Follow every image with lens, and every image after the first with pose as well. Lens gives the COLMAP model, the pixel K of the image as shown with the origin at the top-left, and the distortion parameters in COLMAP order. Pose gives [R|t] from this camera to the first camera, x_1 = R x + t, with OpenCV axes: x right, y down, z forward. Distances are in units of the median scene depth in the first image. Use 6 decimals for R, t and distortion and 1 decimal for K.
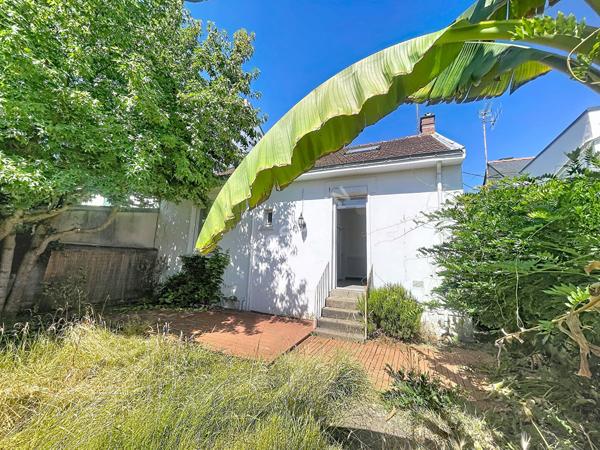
lens RADIAL K [[238.9, 0, 301.6], [0, 238.9, 222.5], [0, 0, 1]] dist [-0.001400, -0.000200]
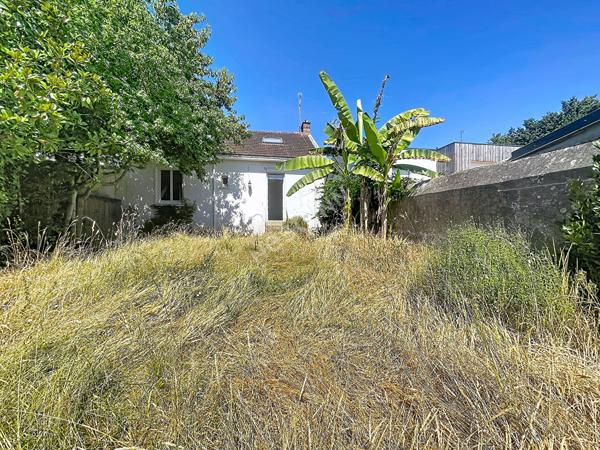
lens RADIAL K [[238.9, 0, 301.6], [0, 238.9, 222.5], [0, 0, 1]] dist [-0.001400, -0.000200]
pose [[0.850184, -0.028565, 0.525710, -0.571391], [-0.060900, 0.986489, 0.152090, -0.021333], [-0.522951, -0.161321, 0.836957, -0.694766]]
